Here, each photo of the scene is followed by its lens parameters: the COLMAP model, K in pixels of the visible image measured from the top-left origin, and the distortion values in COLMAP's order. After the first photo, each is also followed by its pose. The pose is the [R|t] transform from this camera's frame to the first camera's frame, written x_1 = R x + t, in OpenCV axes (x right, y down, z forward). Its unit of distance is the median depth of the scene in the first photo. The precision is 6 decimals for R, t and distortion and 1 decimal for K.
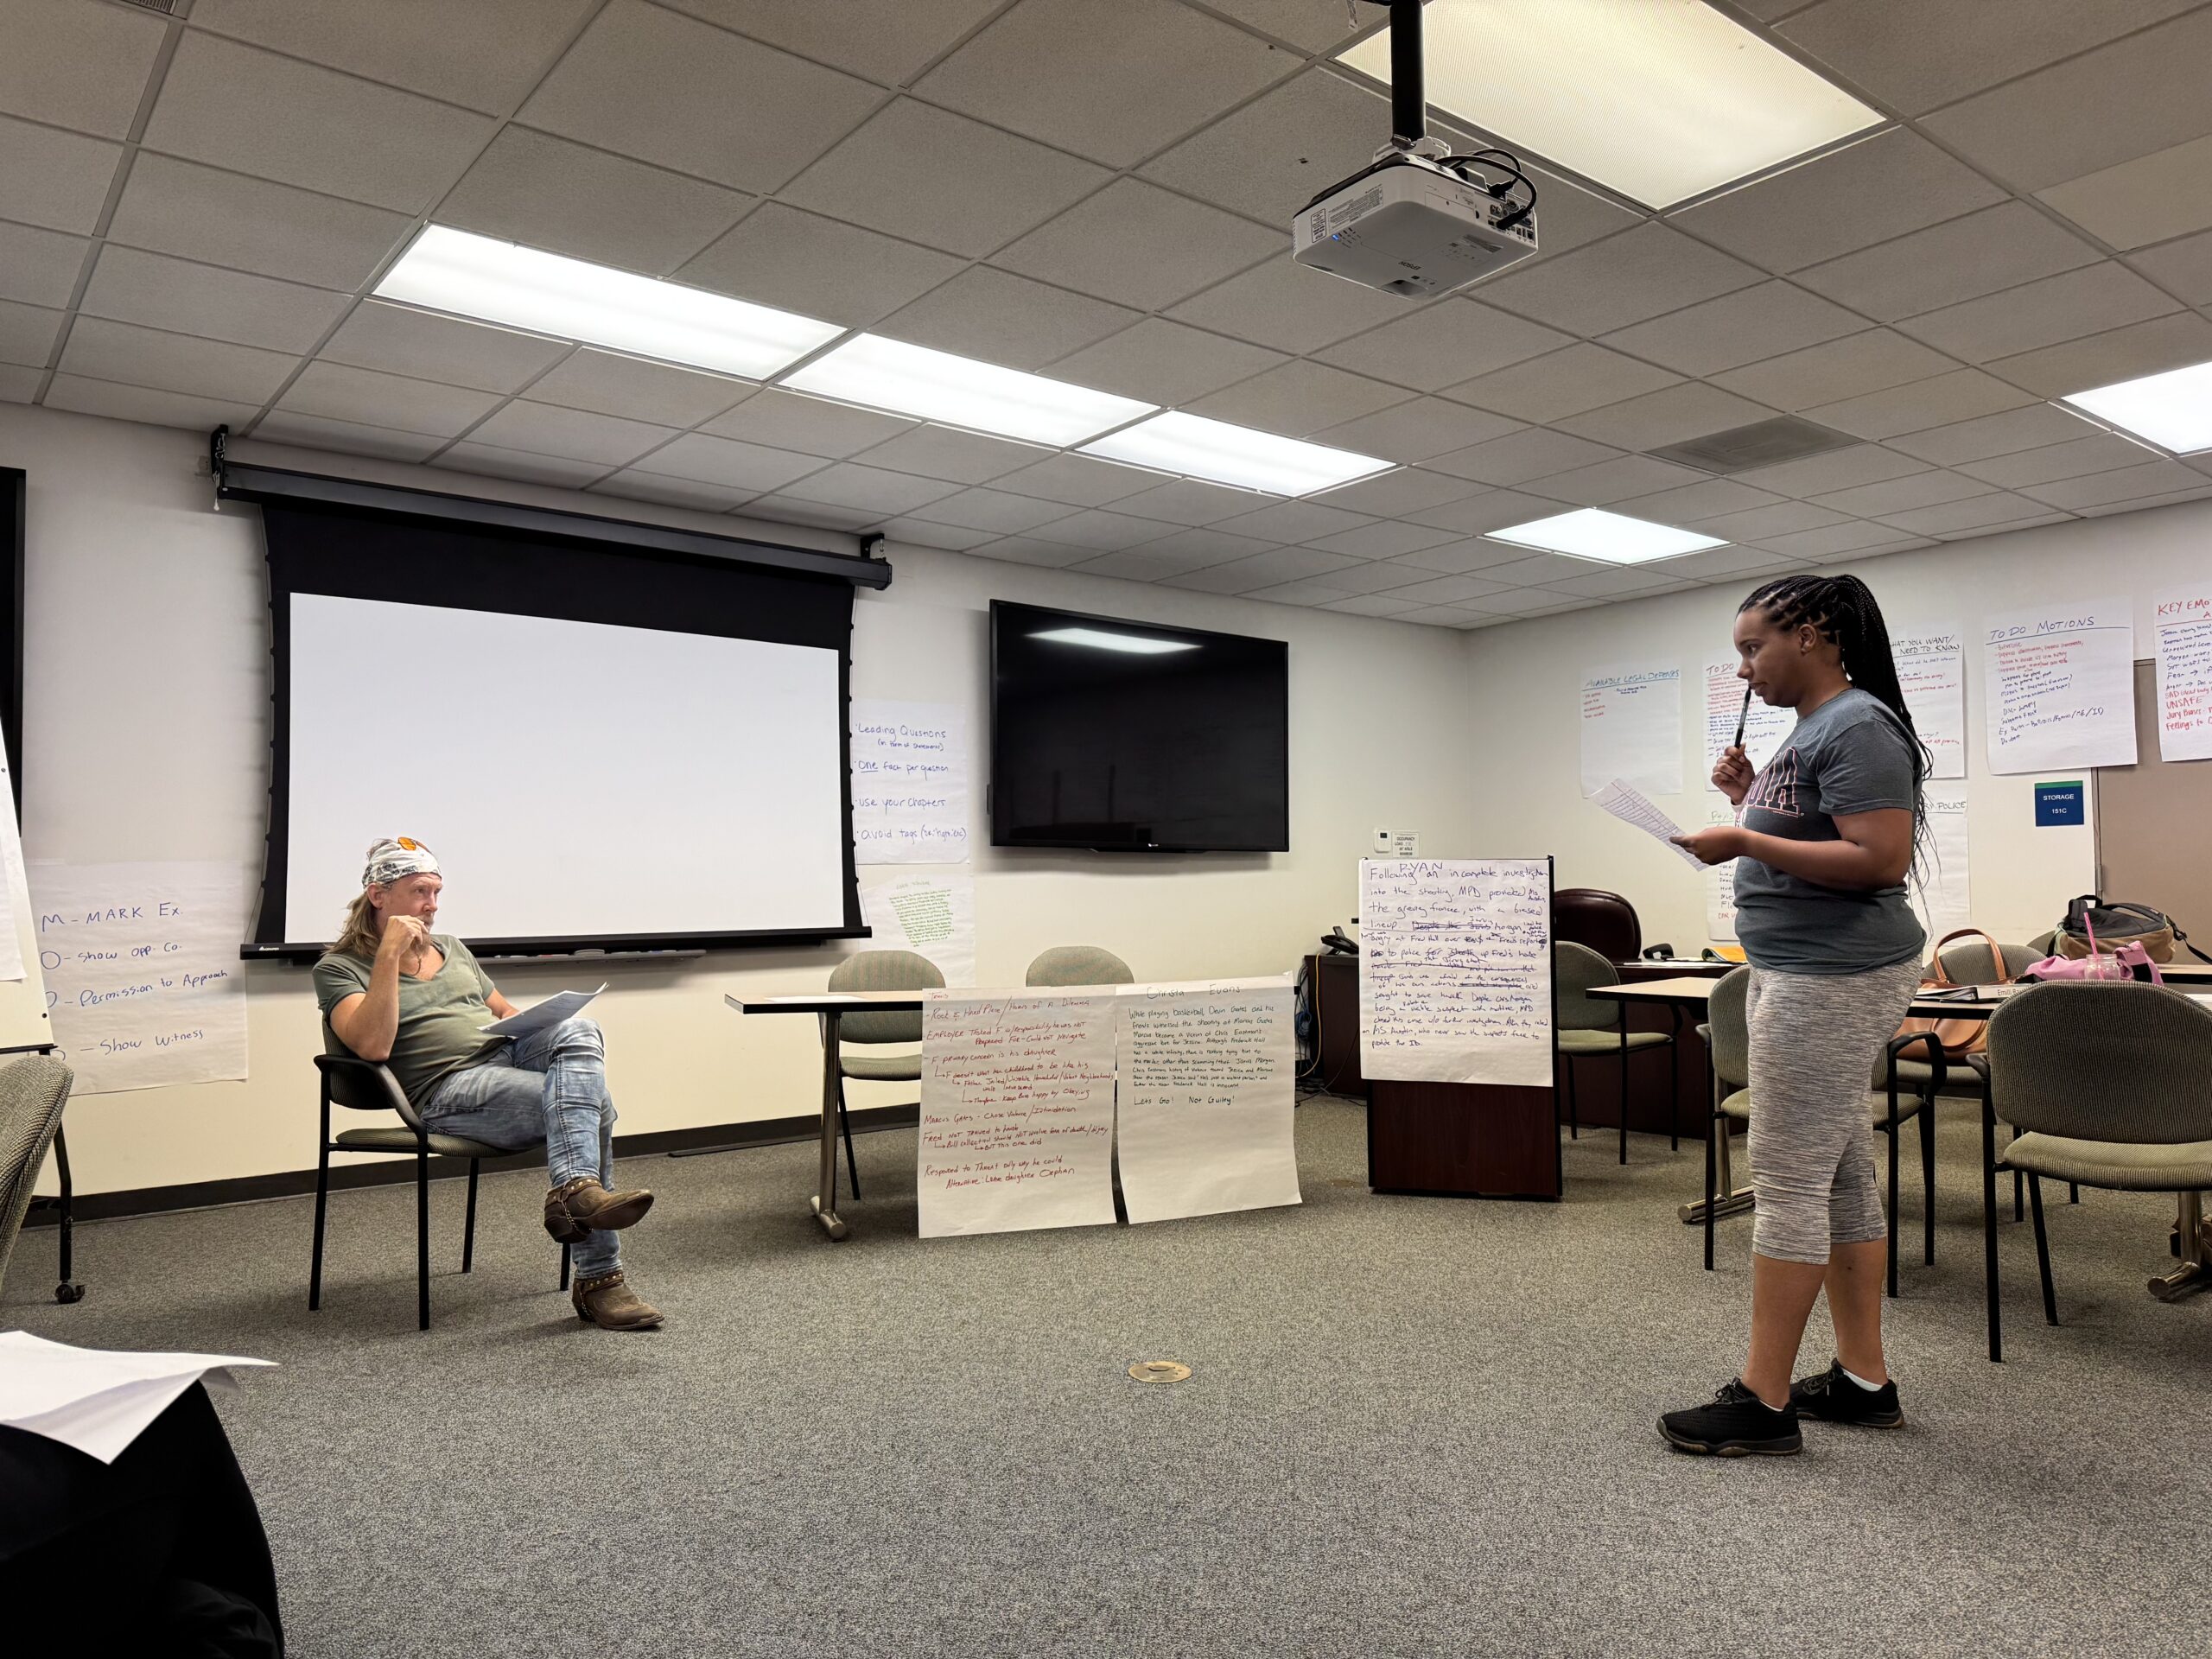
lens RADIAL K [[1556.7, 0, 1098.6], [0, 1556.7, 838.5], [0, 0, 1]] dist [0.068042, -0.071855]
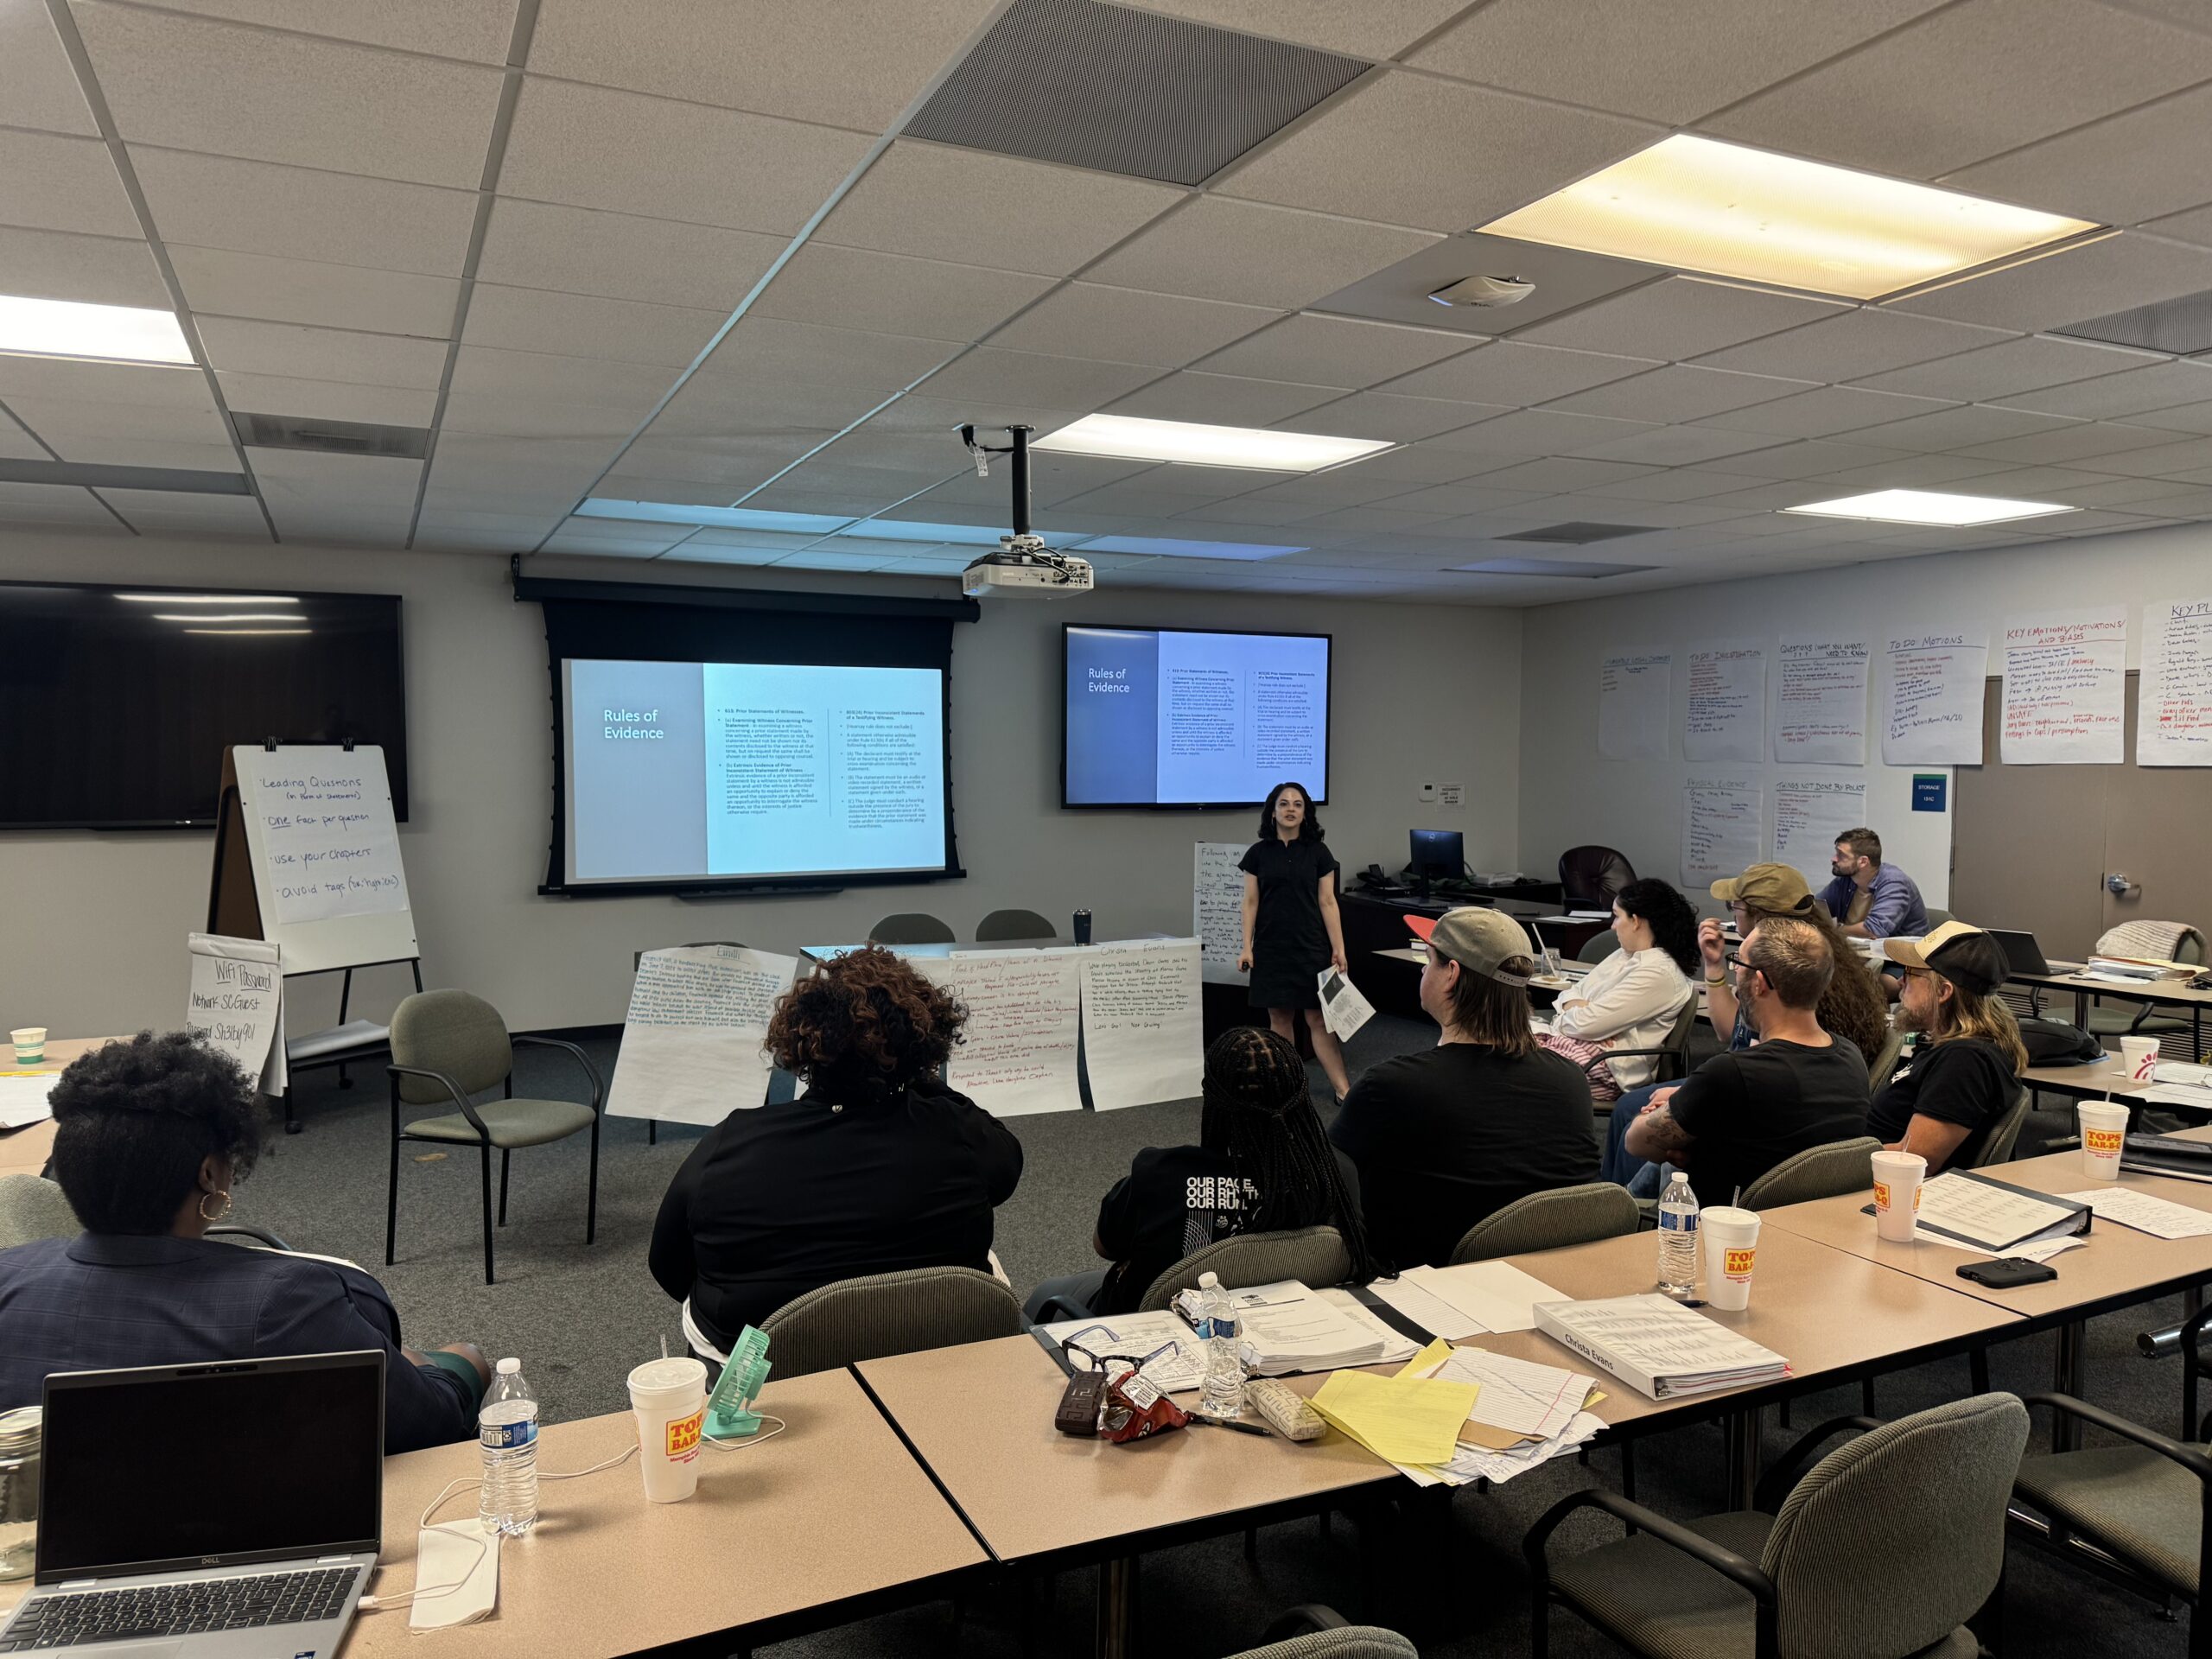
lens RADIAL K [[1556.7, 0, 1098.6], [0, 1556.7, 838.5], [0, 0, 1]] dist [0.068042, -0.071855]
pose [[0.973150, 0.025128, -0.228797, 0.407593], [-0.003304, 0.995446, 0.095274, -0.147665], [0.230149, -0.091960, 0.968801, -0.439633]]
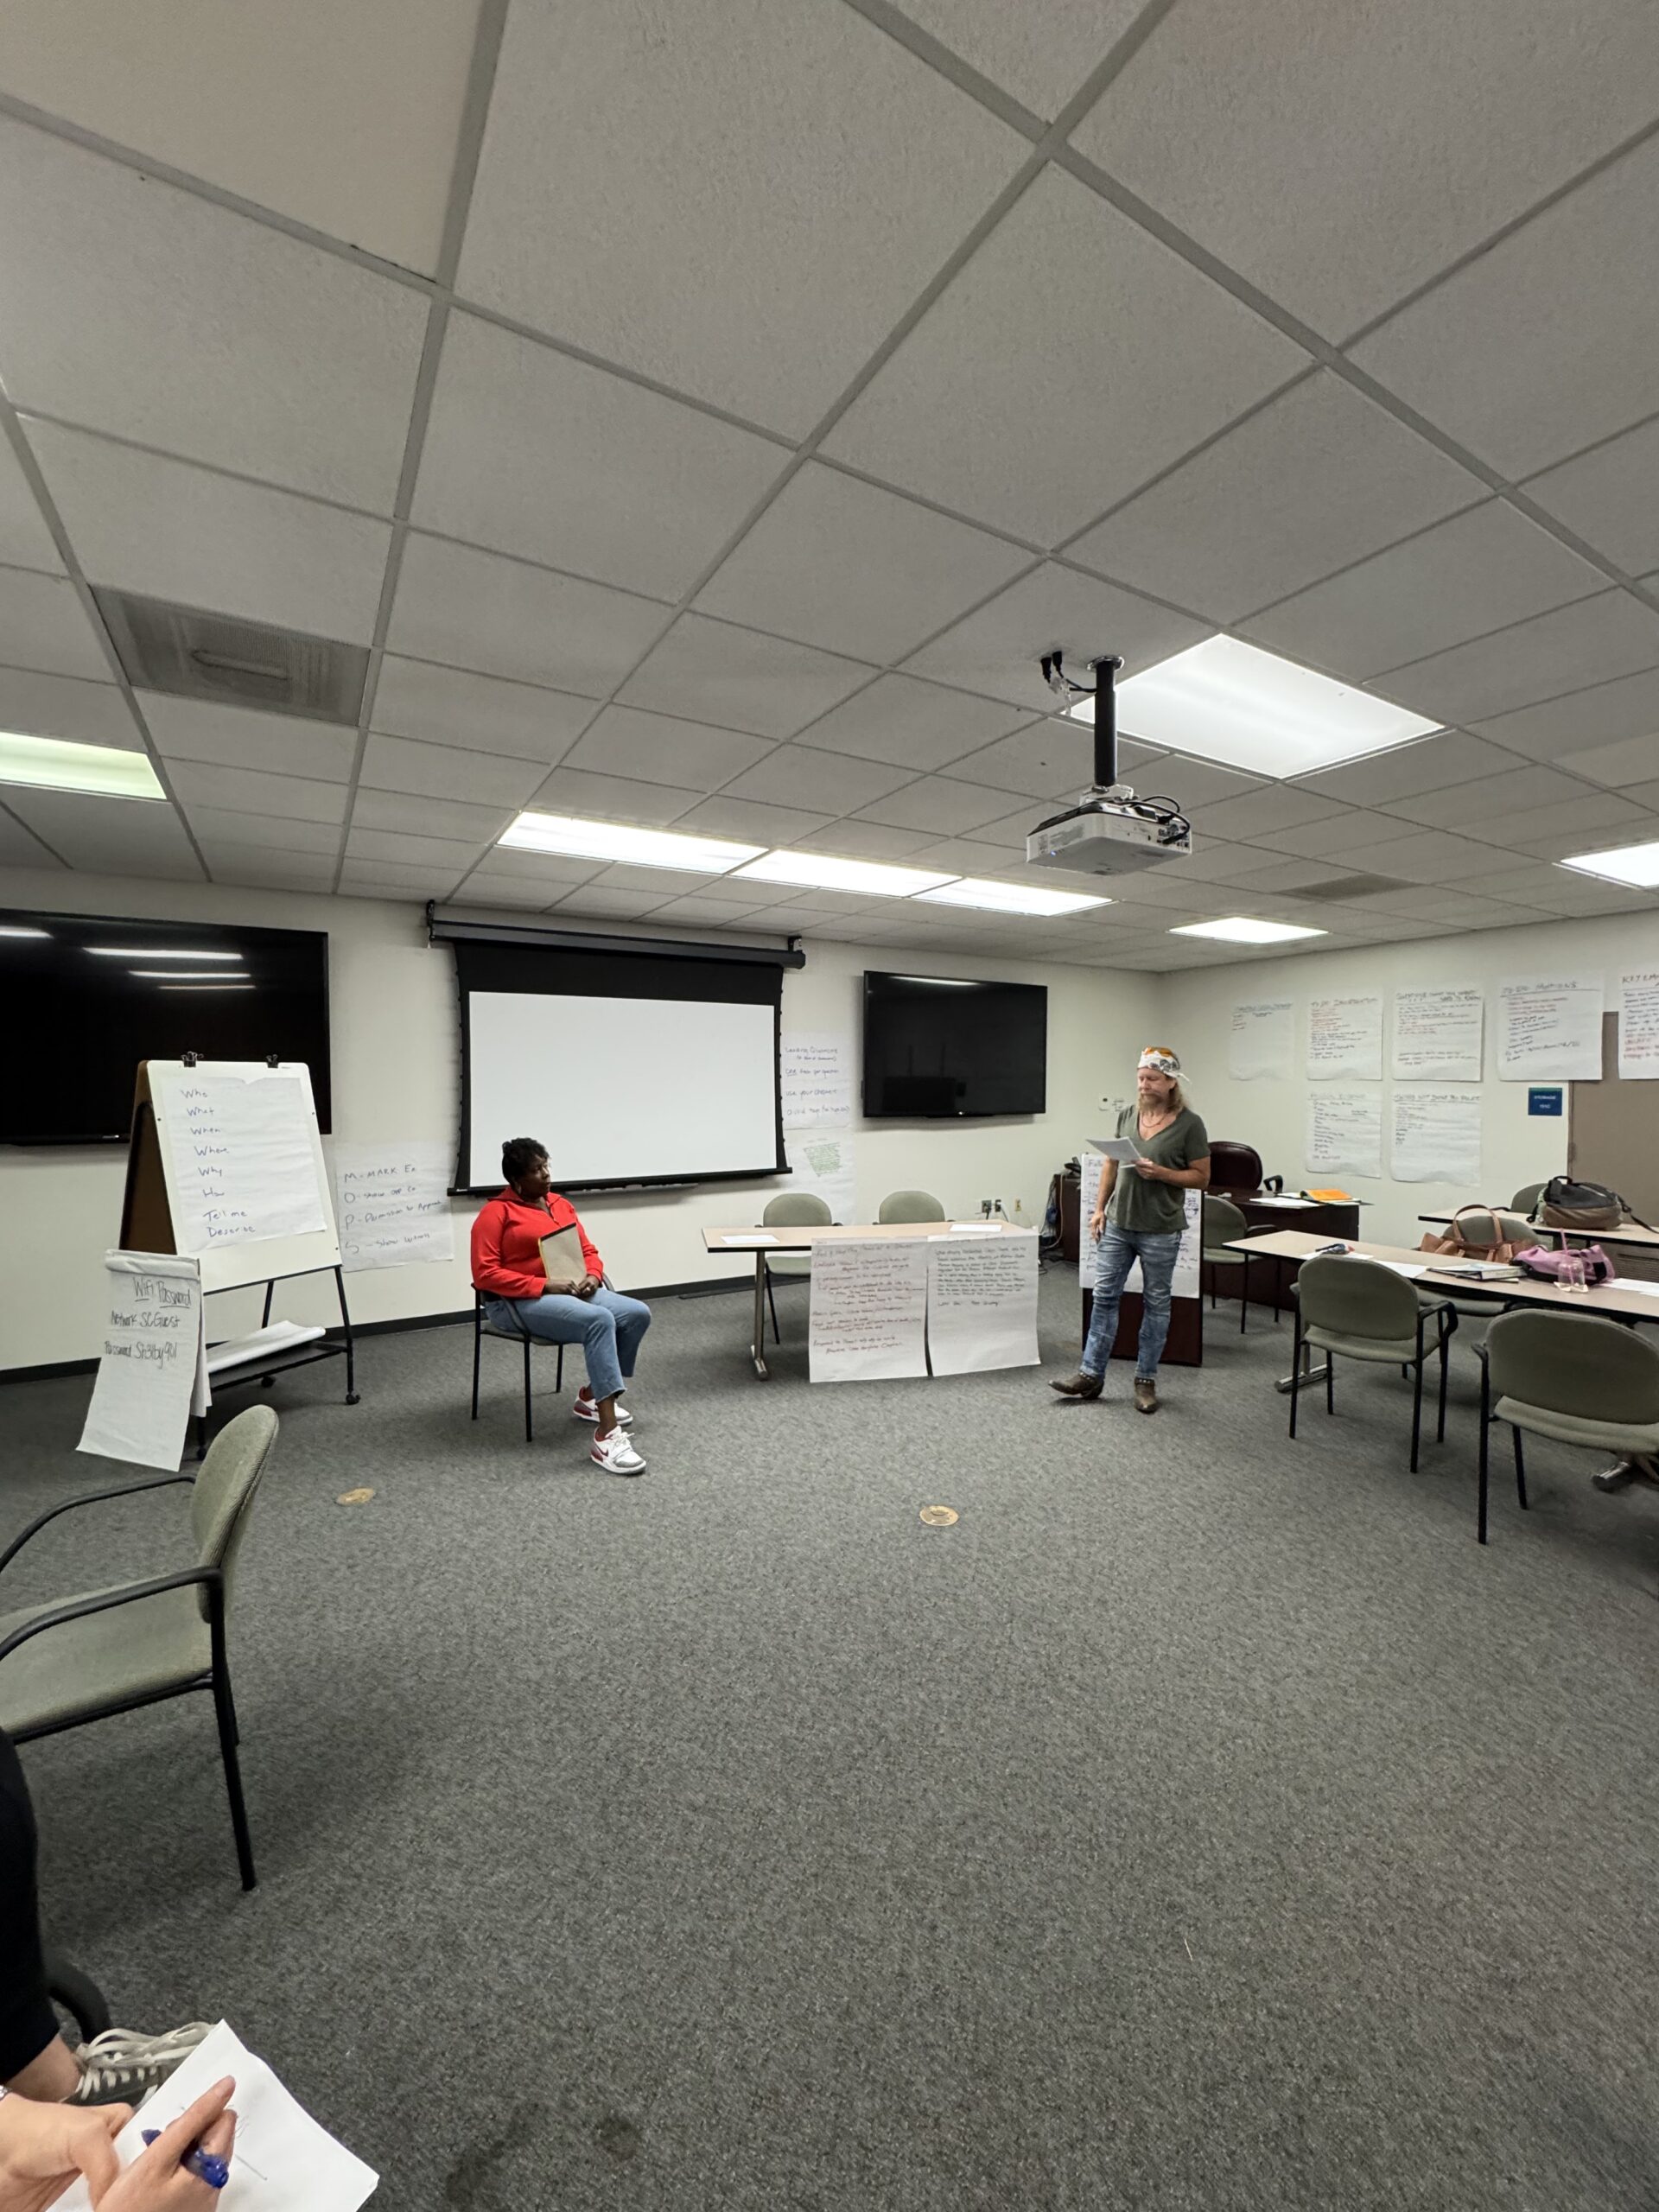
lens RADIAL K [[884.5, 0, 829.5], [0, 884.5, 1106.0], [0, 0, 1]] dist [0.006843, -0.000171]
pose [[0.991671, 0.013486, -0.128085, 0.026880], [-0.005129, 0.997849, 0.065354, -0.107363], [0.128691, -0.064153, 0.989608, 0.056703]]
